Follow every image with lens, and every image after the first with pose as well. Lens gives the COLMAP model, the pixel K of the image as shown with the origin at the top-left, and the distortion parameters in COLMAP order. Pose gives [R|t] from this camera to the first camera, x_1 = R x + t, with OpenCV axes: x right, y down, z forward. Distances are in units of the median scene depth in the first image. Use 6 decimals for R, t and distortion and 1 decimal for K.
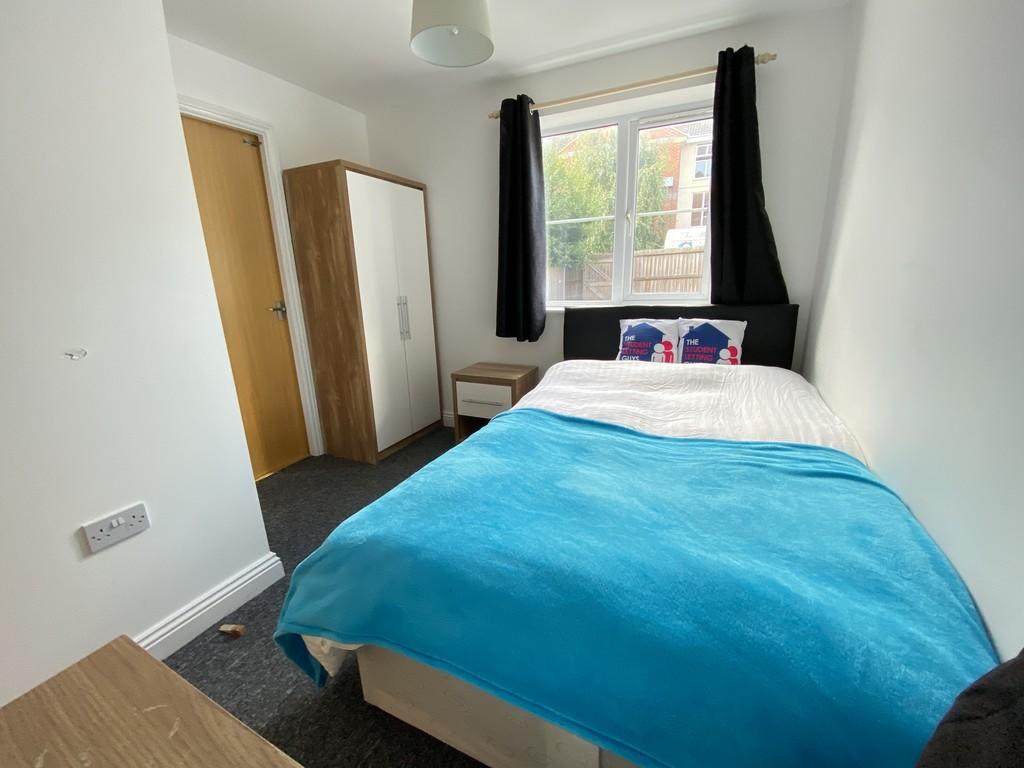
lens RADIAL K [[413.3, 0, 515.7], [0, 413.3, 386.2], [0, 0, 1]] dist [0.000707, -0.011249]
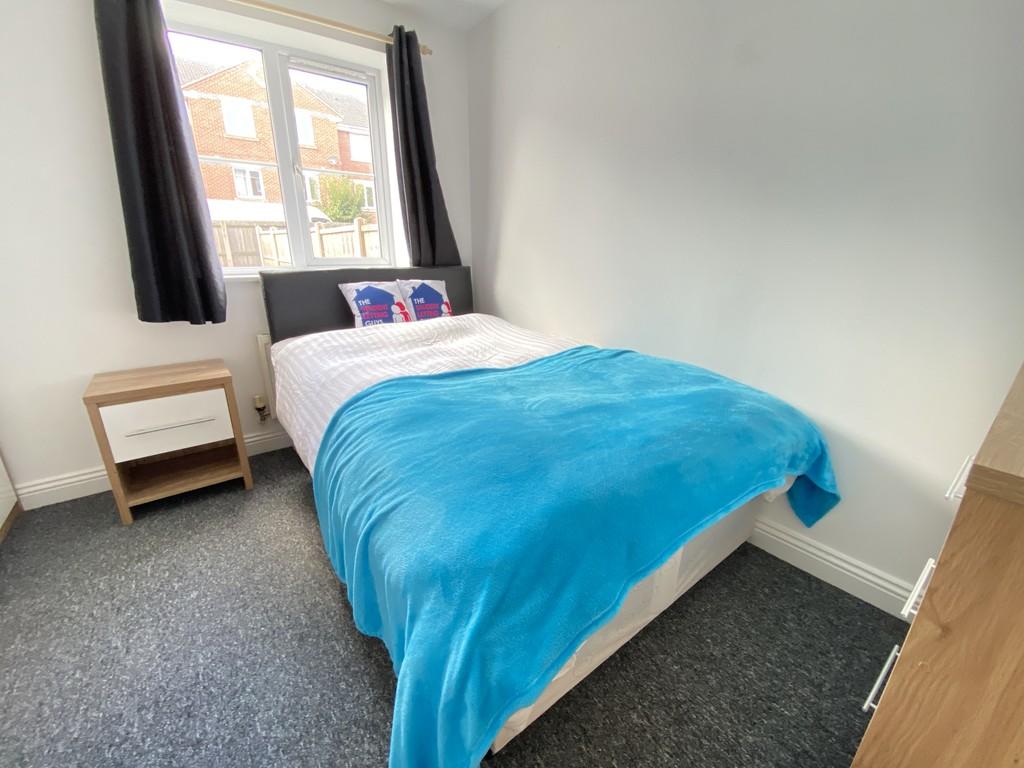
lens RADIAL K [[413.3, 0, 515.7], [0, 413.3, 386.2], [0, 0, 1]] dist [0.000707, -0.011249]
pose [[0.433818, -0.243289, 0.867532, -0.462364], [0.211789, 0.963411, 0.164270, -0.014138], [-0.875755, 0.112471, 0.469471, 0.283503]]
